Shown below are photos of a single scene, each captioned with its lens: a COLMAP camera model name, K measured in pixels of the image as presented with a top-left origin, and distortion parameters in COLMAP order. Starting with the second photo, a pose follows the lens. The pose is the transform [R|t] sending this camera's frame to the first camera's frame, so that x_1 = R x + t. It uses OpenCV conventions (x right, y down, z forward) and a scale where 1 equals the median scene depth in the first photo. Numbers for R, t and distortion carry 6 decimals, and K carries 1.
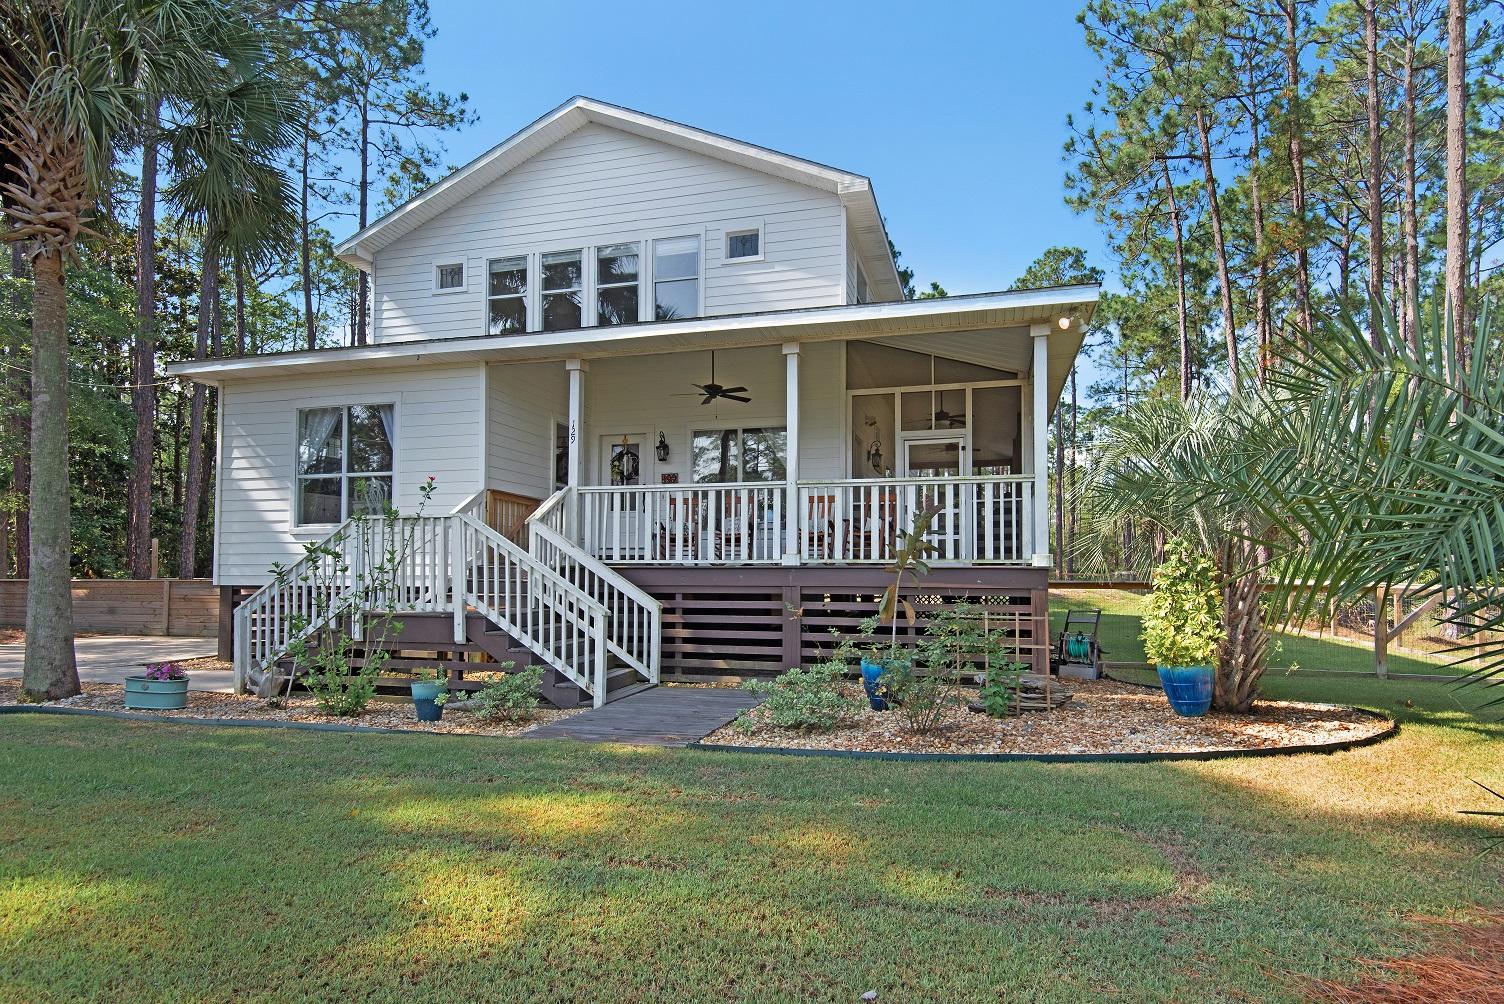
lens RADIAL K [[798.2, 0, 750.1], [0, 798.2, 529.6], [0, 0, 1]] dist [0.006923, -0.000241]
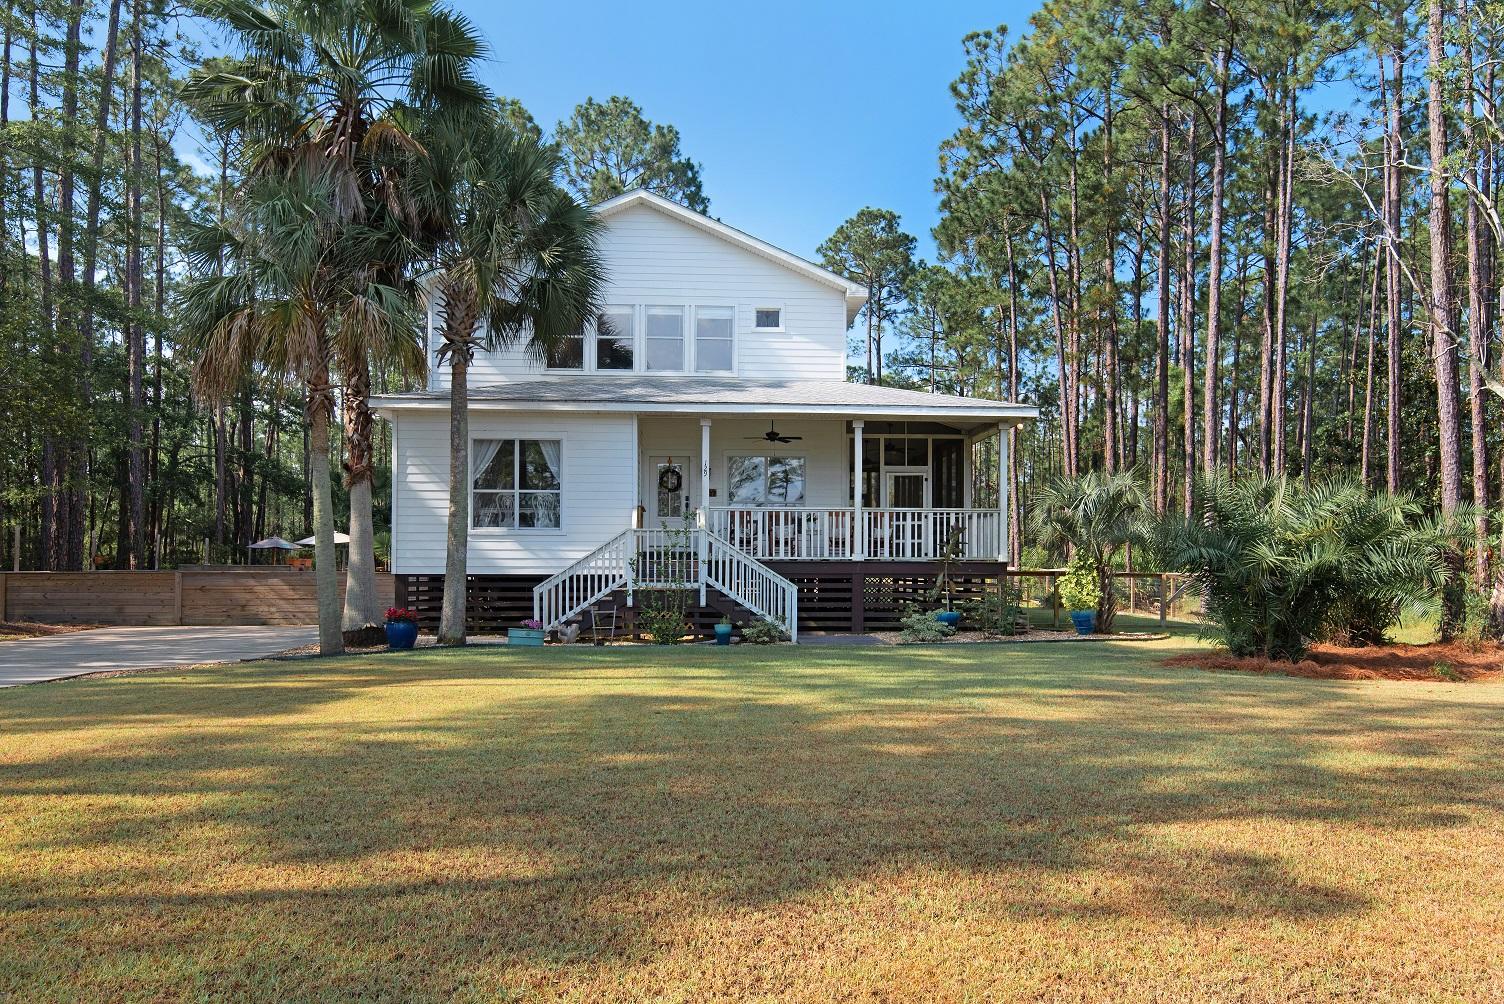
lens RADIAL K [[1156.2, 0, 753.1], [0, 1156.2, 504.6], [0, 0, 1]] dist [0.002108, 0.001275]
pose [[0.946911, 0.018192, 0.320982, -0.848531], [-0.017360, 0.999834, -0.005455, -0.048510], [-0.321028, -0.000406, 0.947070, -1.070123]]
